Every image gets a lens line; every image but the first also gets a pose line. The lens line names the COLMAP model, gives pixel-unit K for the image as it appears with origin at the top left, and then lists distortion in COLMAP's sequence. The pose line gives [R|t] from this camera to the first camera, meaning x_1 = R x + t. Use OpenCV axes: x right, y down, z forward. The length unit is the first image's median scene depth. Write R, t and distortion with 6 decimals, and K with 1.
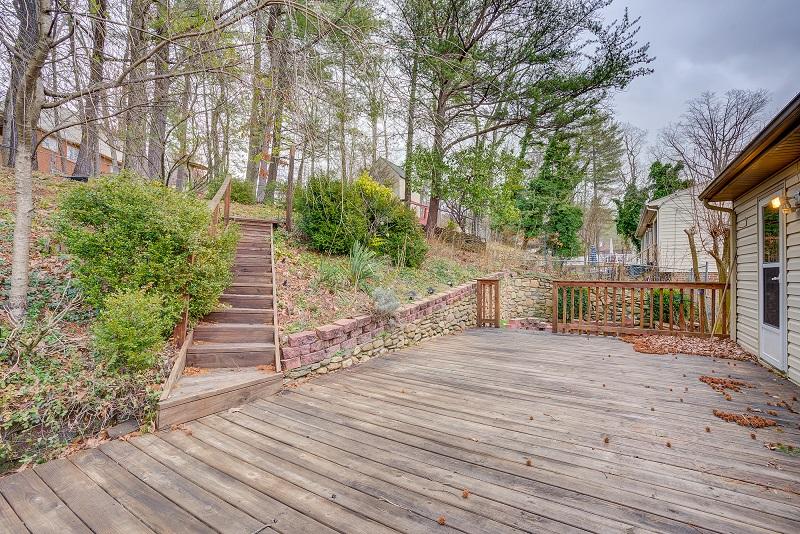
lens RADIAL K [[372.4, 0, 394.9], [0, 372.4, 270.1], [0, 0, 1]] dist [-0.064180, 0.021323]
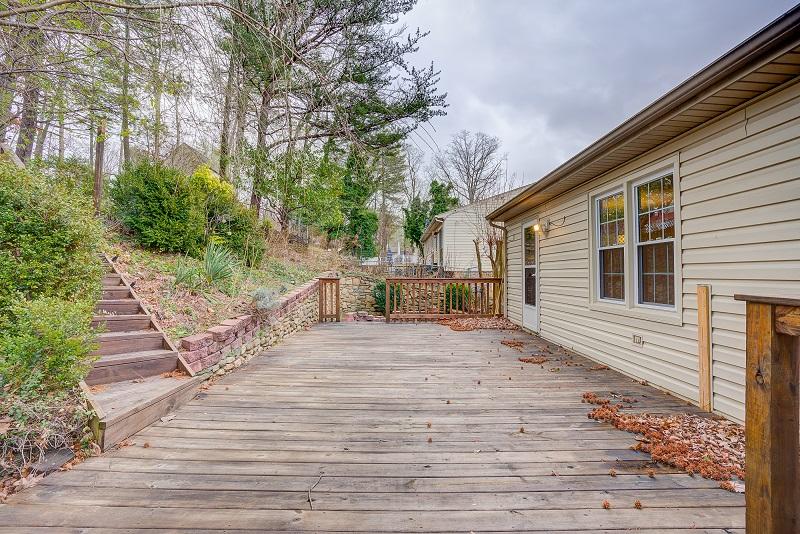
lens RADIAL K [[372.4, 0, 400.1], [0, 372.4, 269.8], [0, 0, 1]] dist [-0.064180, 0.021323]
pose [[0.849946, -0.002136, 0.526865, -0.172594], [0.001168, 0.999997, 0.002170, -0.001894], [-0.526868, -0.001229, 0.849946, -0.047605]]
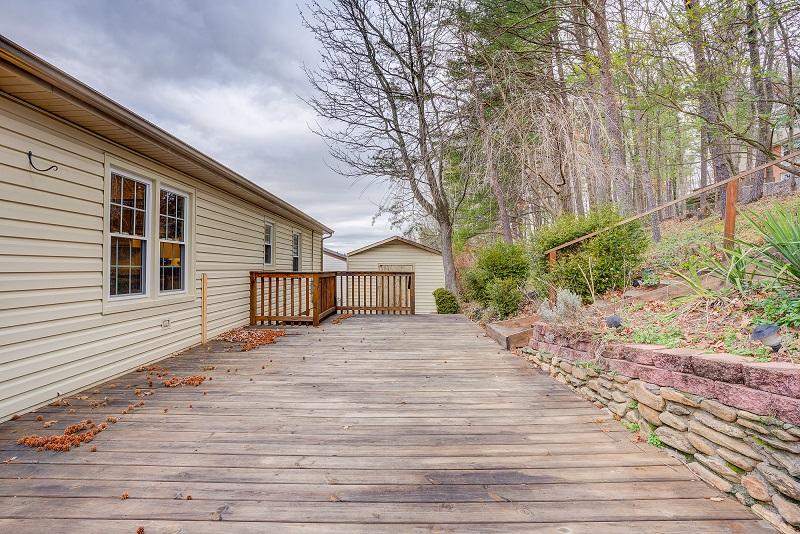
lens RADIAL K [[372.4, 0, 399.6], [0, 372.4, 265.5], [0, 0, 1]] dist [-0.064180, 0.021323]
pose [[-0.853256, -0.015154, -0.521271, 0.401825], [-0.002743, 0.999694, -0.024572, 0.018271], [0.521484, -0.019536, -0.853037, 0.982965]]
